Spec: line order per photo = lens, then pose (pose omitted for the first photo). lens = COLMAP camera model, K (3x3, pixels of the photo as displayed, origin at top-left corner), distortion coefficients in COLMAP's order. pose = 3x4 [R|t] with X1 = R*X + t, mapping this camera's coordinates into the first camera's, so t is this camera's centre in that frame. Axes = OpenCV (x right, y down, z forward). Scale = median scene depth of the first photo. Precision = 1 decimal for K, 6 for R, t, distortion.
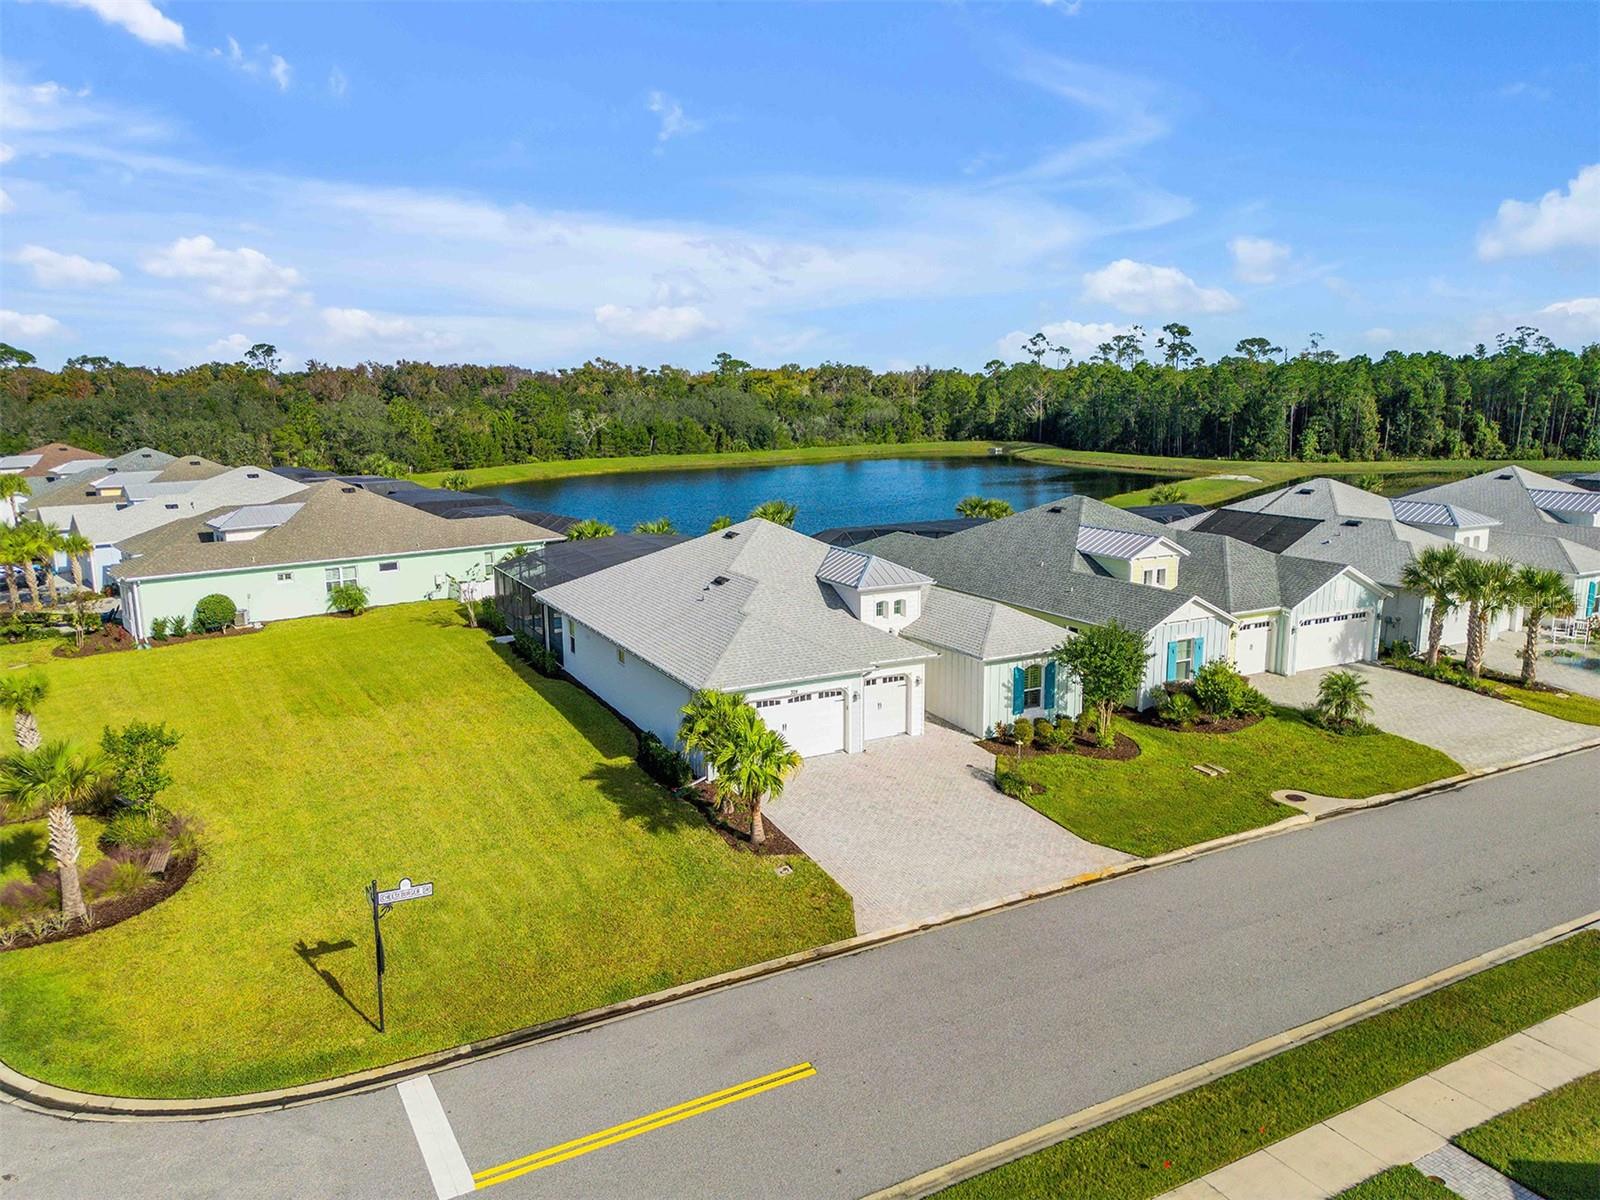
lens RADIAL K [[1120.3, 0, 800.0], [0, 1120.3, 600.0], [0, 0, 1]] dist [0.090577, -0.097991]
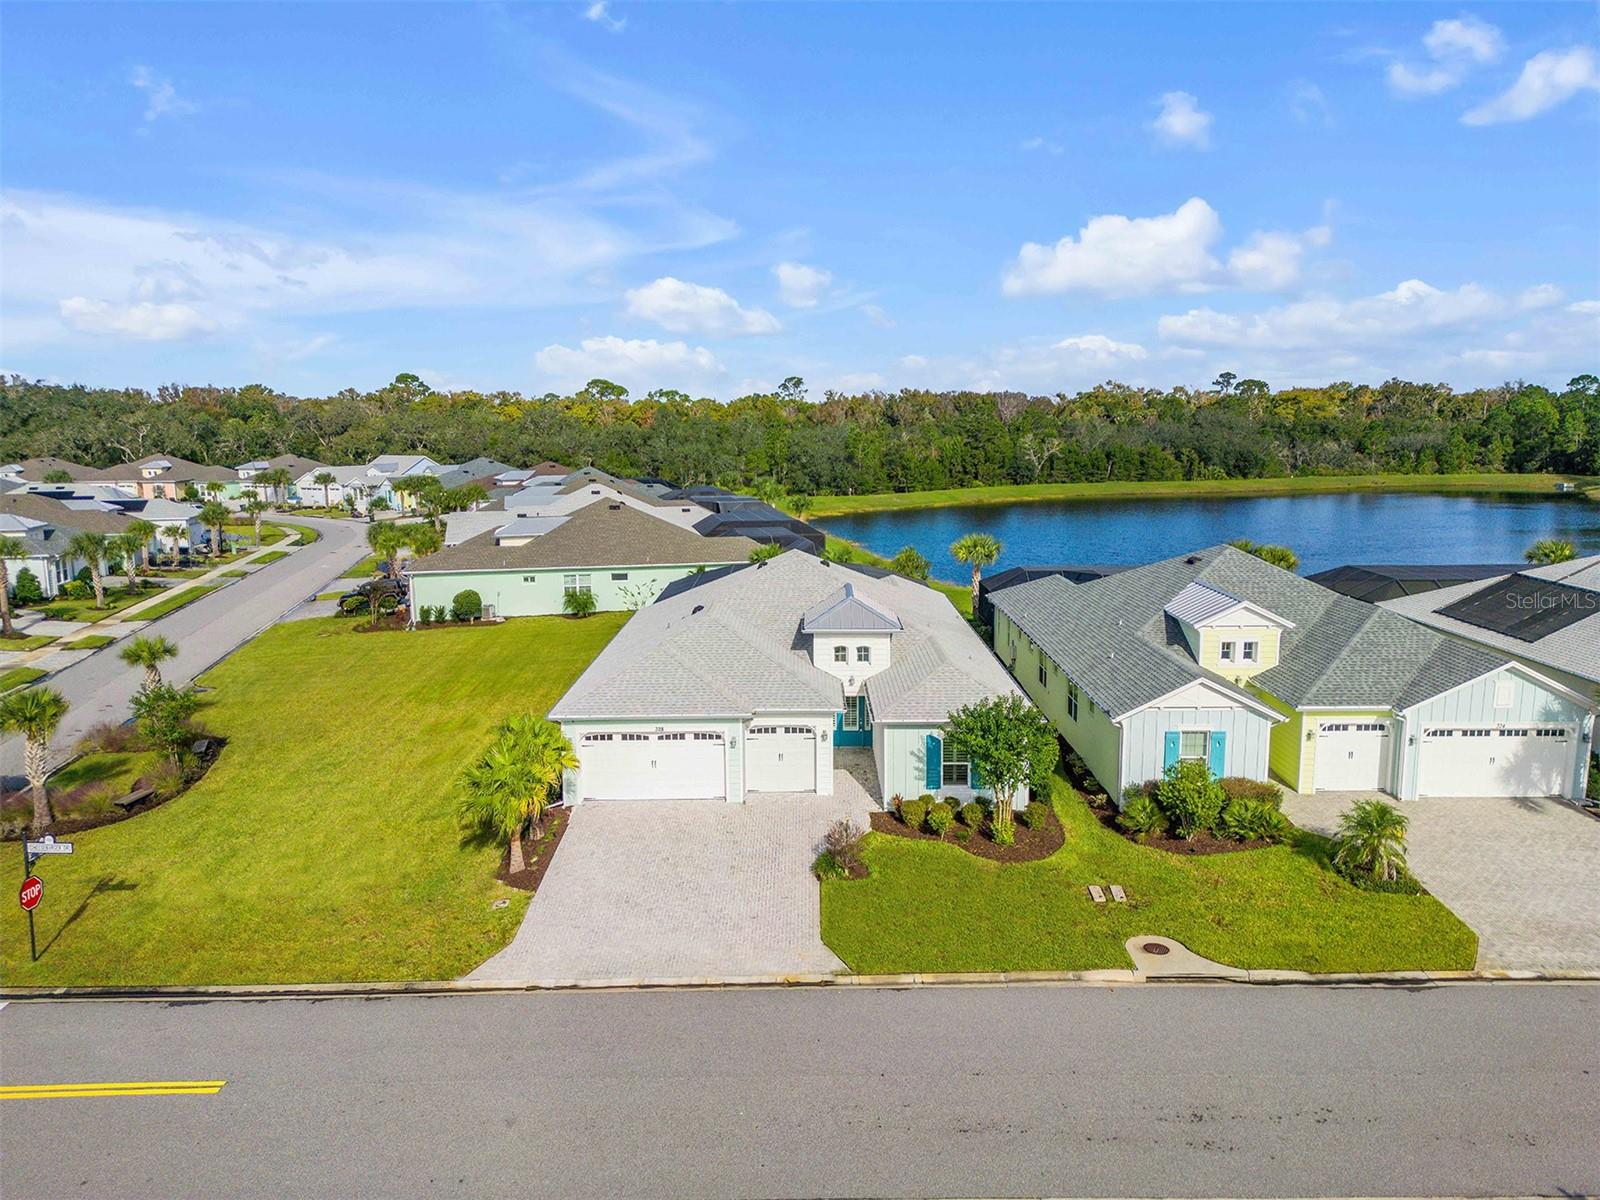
lens RADIAL K [[1120.3, 0, 800.0], [0, 1120.3, 600.0], [0, 0, 1]] dist [0.090577, -0.097991]
pose [[0.881703, 0.075793, -0.465676, 0.477547], [-0.085426, 0.996344, 0.000420, -0.034975], [0.464006, 0.039410, 0.884955, 0.166709]]
